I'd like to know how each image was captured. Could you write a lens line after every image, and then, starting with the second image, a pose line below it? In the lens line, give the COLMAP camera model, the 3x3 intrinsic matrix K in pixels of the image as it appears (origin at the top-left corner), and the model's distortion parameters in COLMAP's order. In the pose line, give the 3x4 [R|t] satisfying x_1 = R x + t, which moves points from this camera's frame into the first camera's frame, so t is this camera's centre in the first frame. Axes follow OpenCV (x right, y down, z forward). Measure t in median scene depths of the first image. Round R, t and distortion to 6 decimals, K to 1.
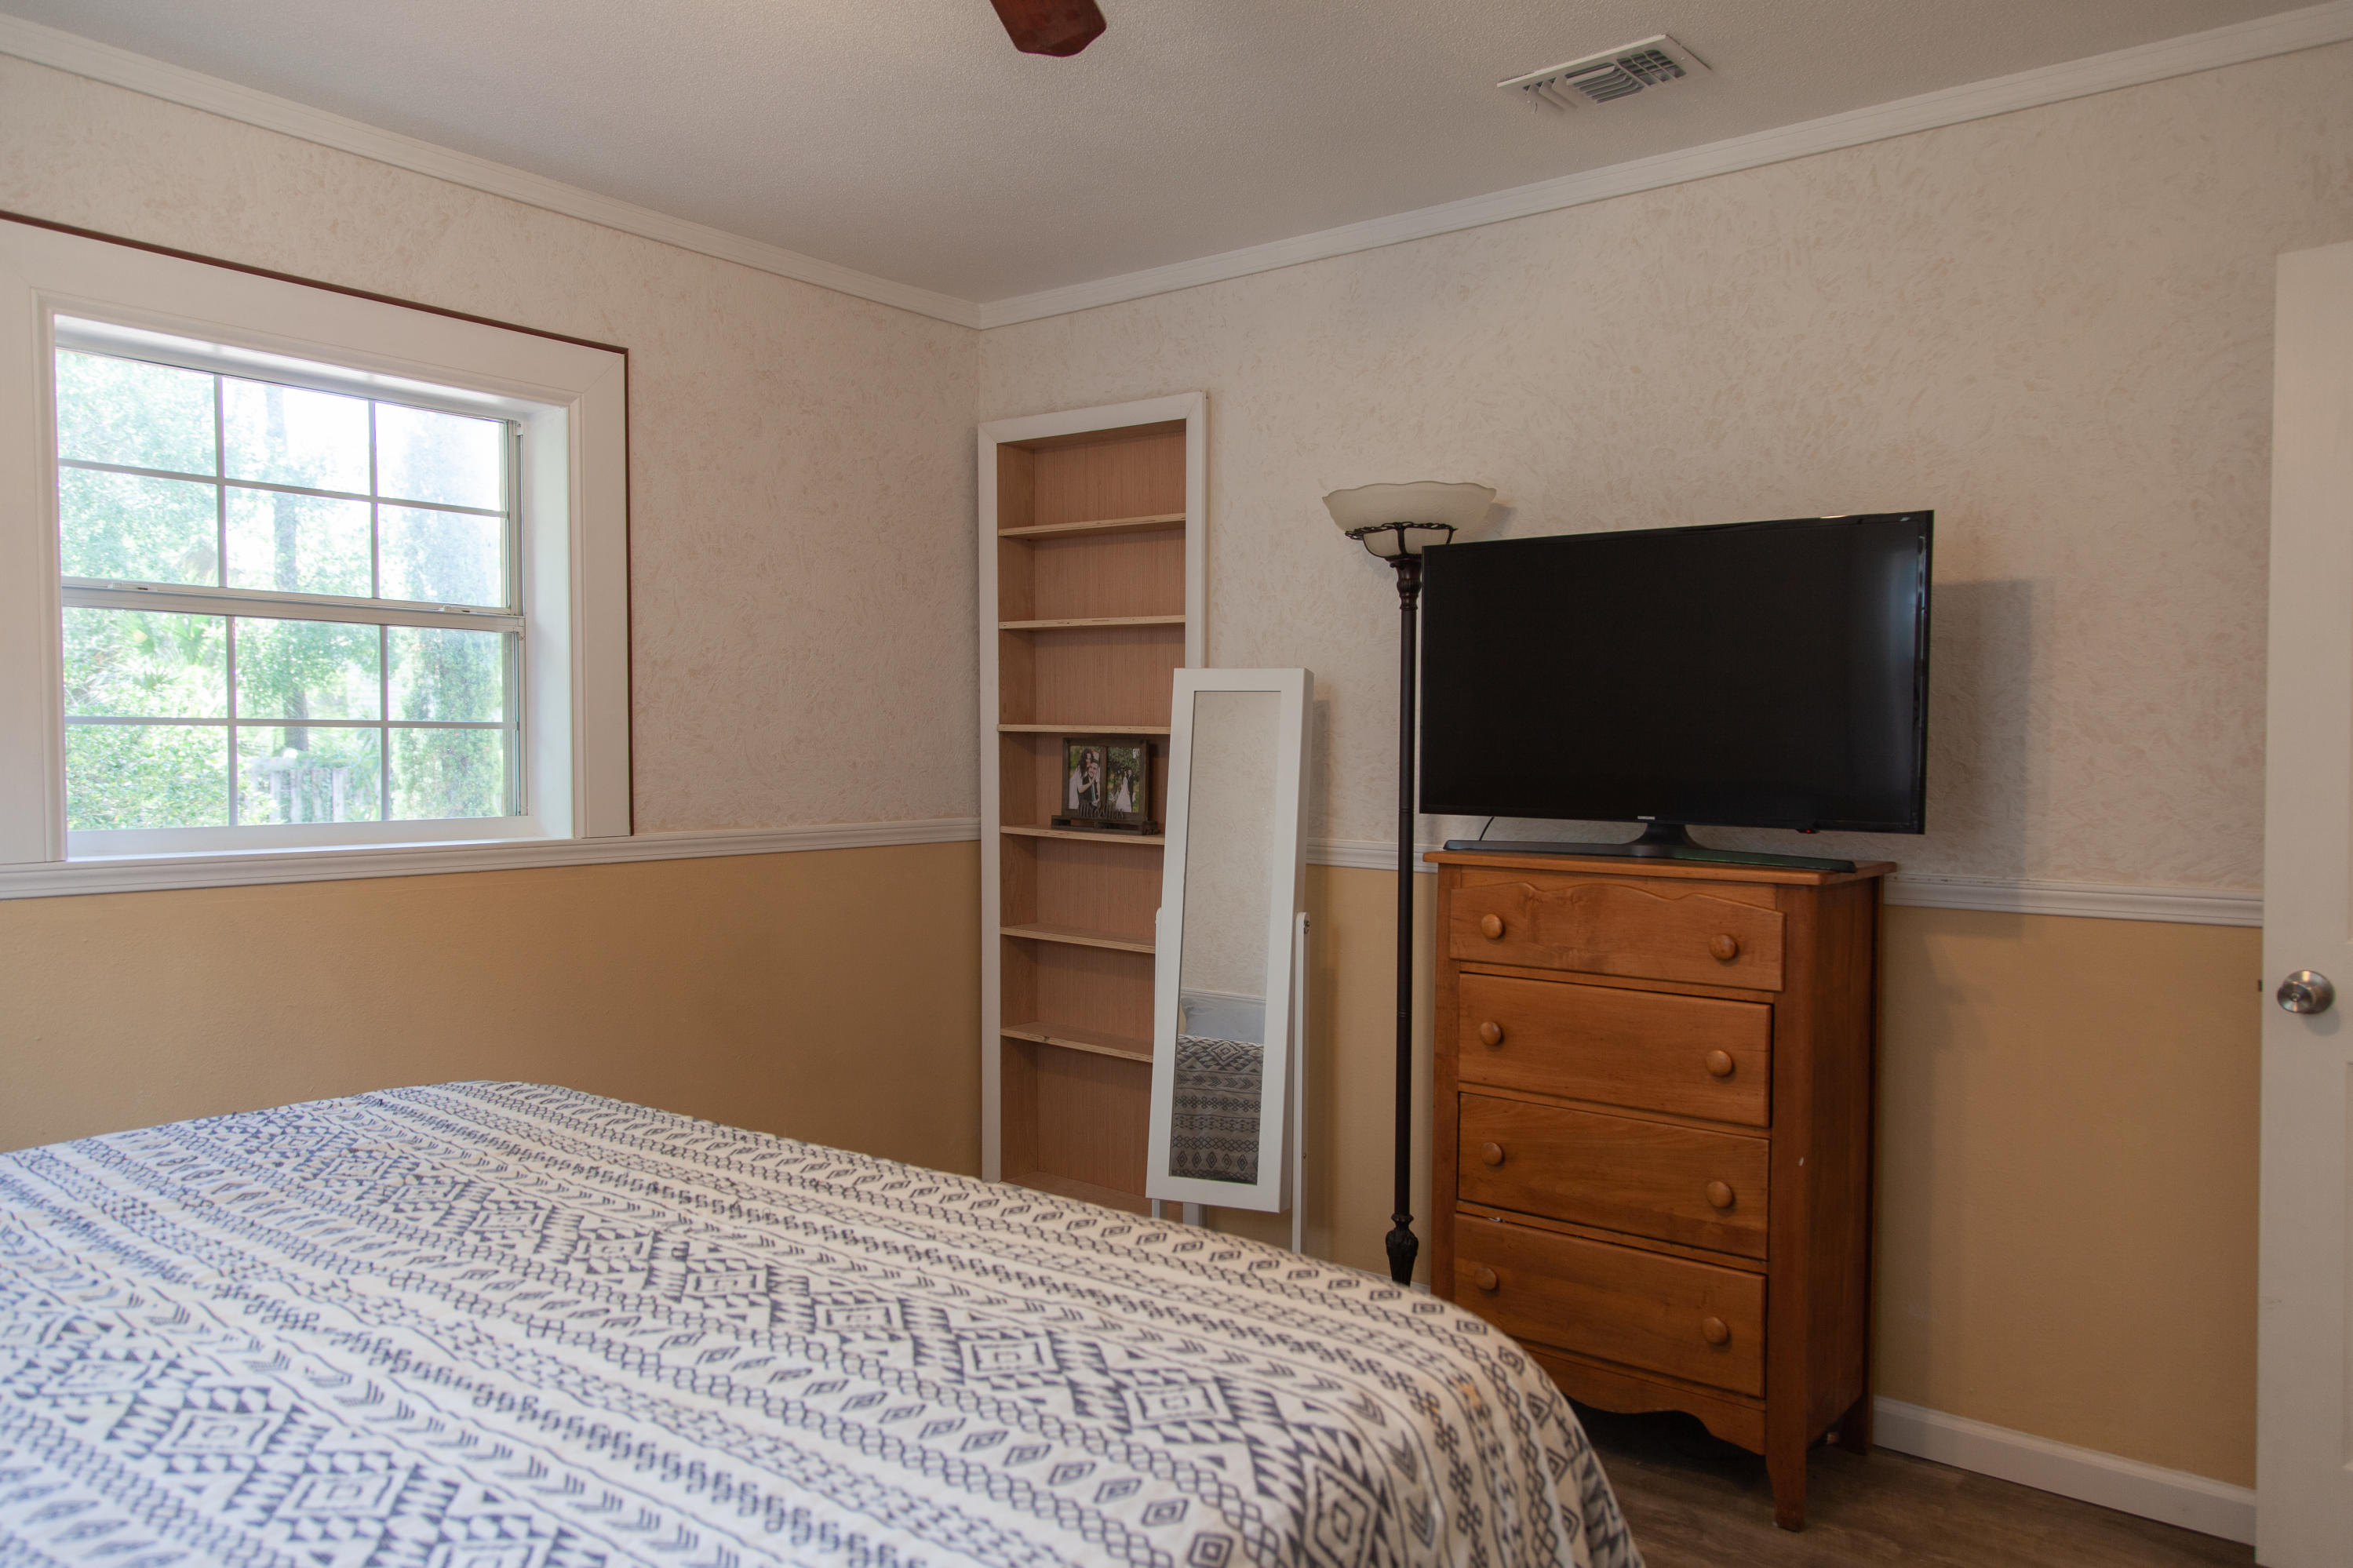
lens RADIAL K [[1658.2, 0, 1167.0], [0, 1658.2, 805.1], [0, 0, 1]] dist [0.023660, 0.002708]
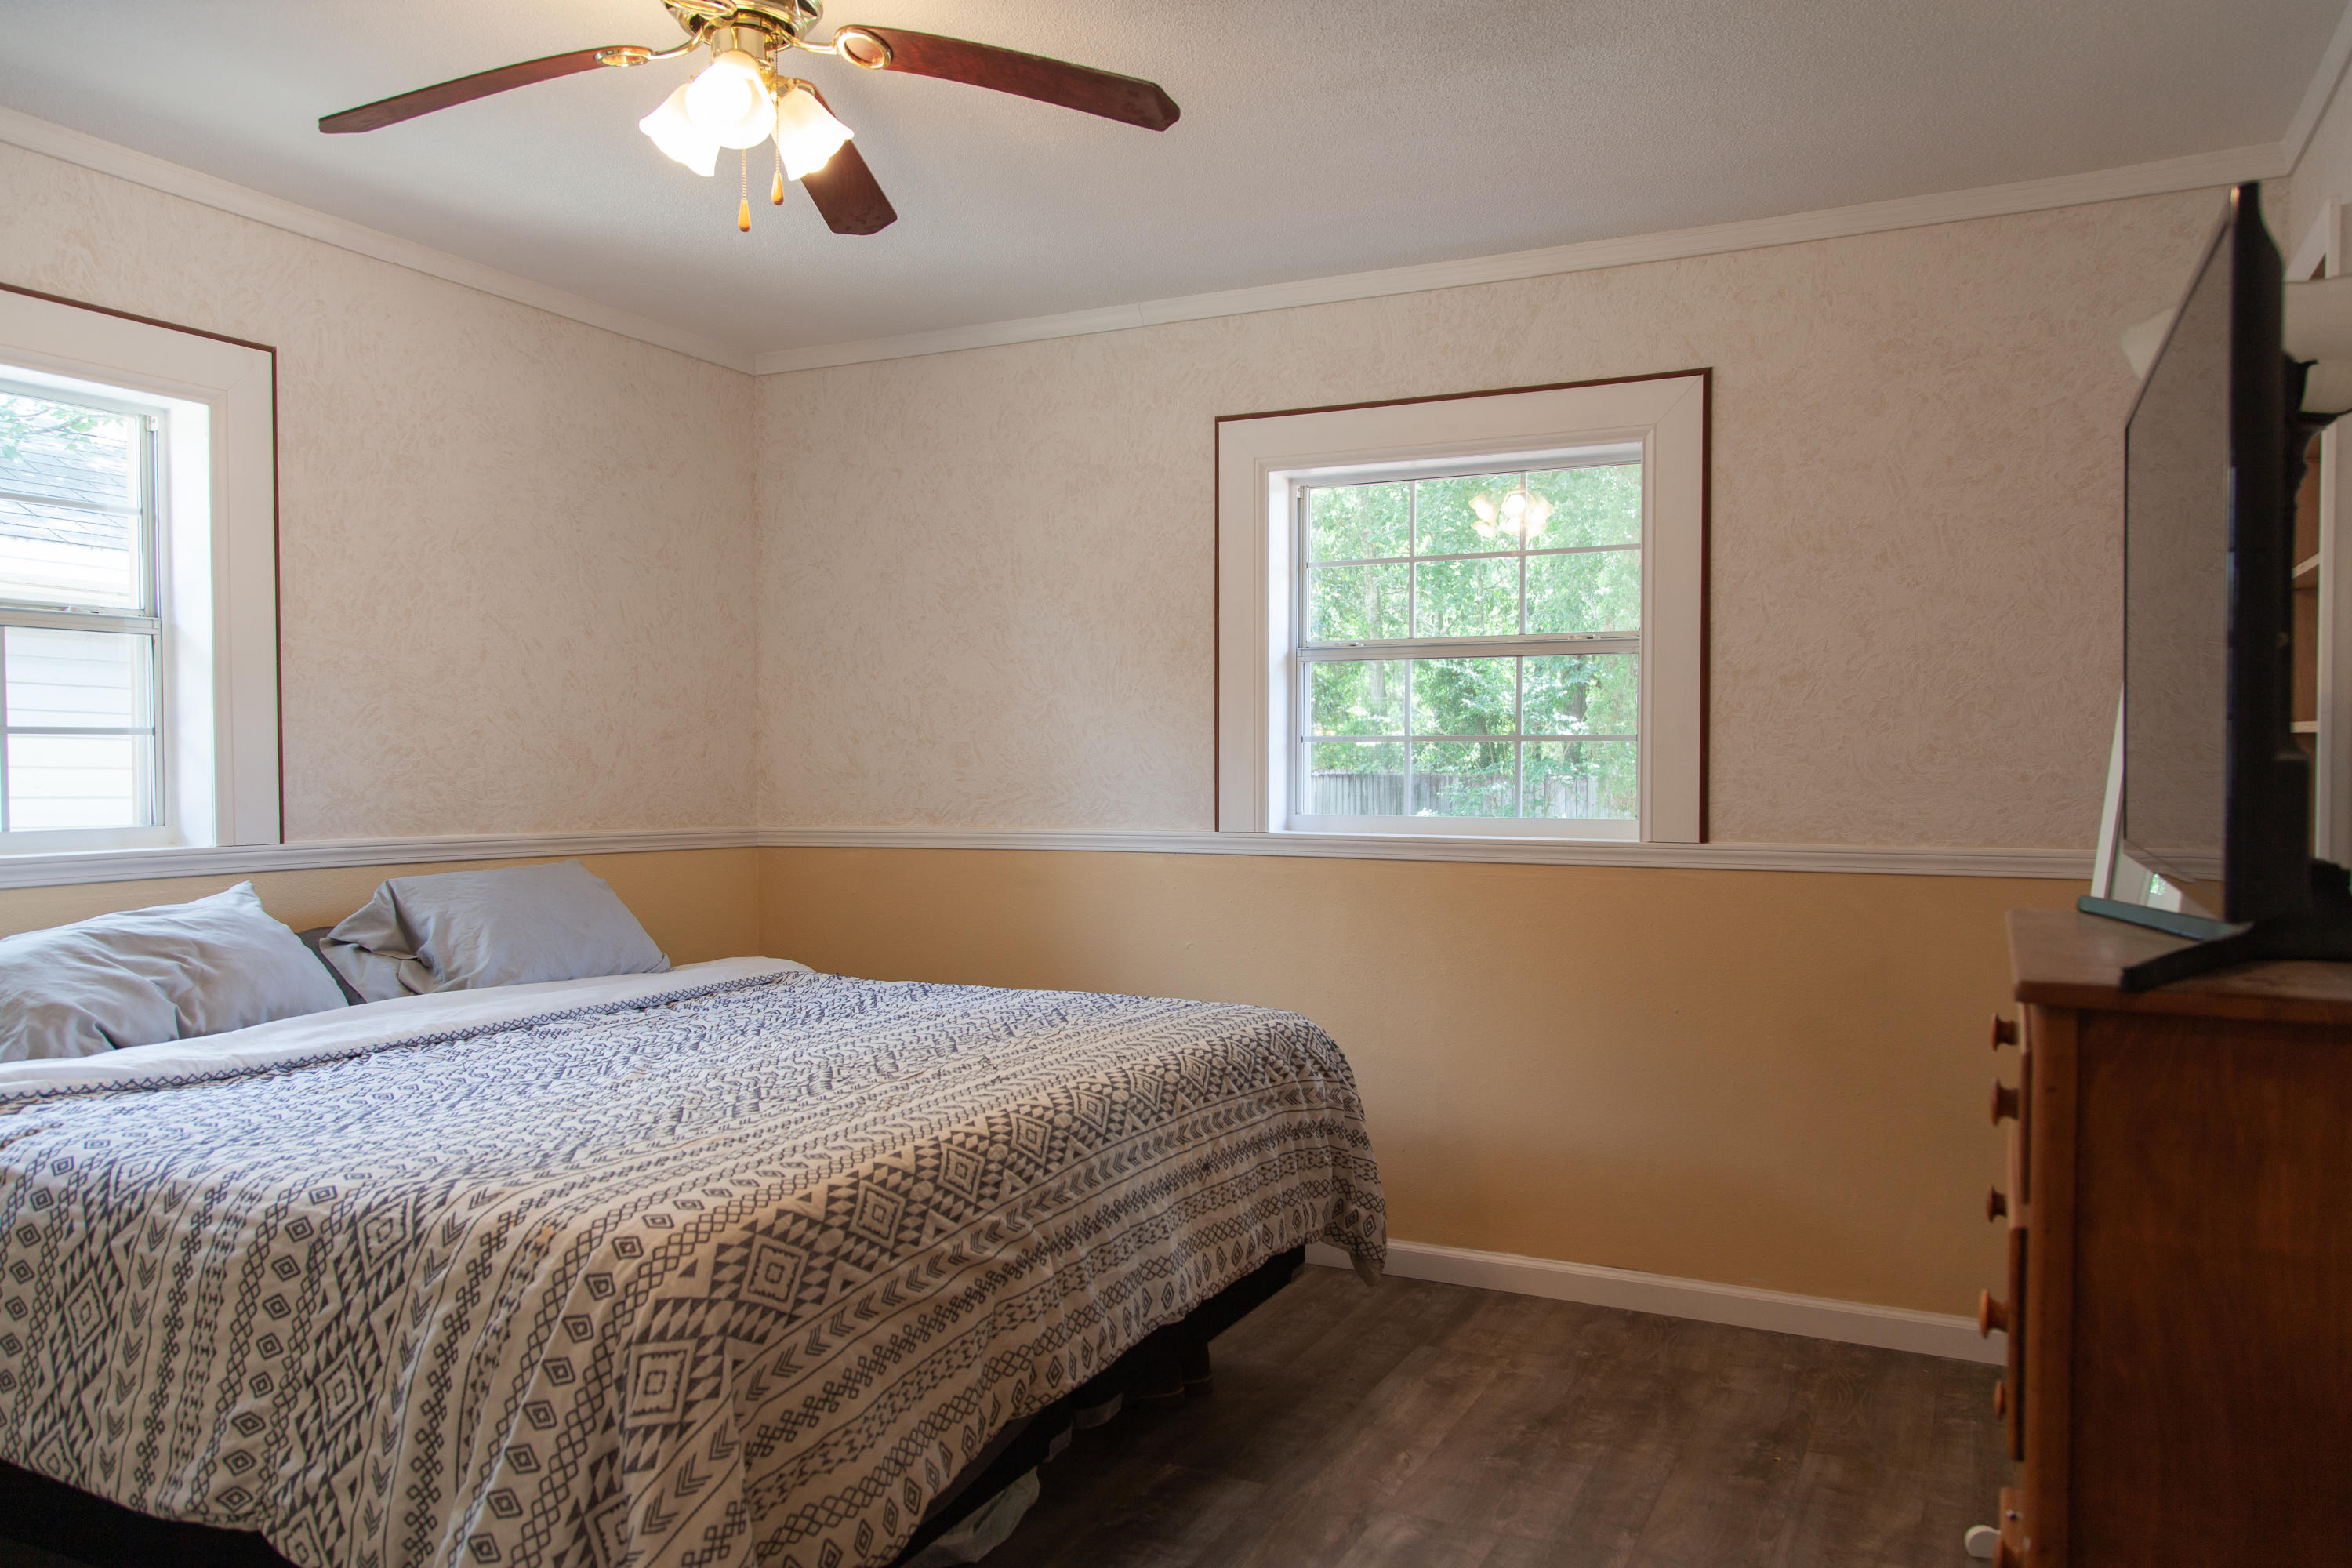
lens RADIAL K [[1657.8, 0, 1166.5], [0, 1657.8, 805.1], [0, 0, 1]] dist [0.023660, 0.002708]
pose [[0.214978, 0.021942, -0.976372, 0.623552], [-0.036138, 0.999242, 0.014499, -0.008293], [0.975950, 0.032167, 0.215608, 0.472766]]
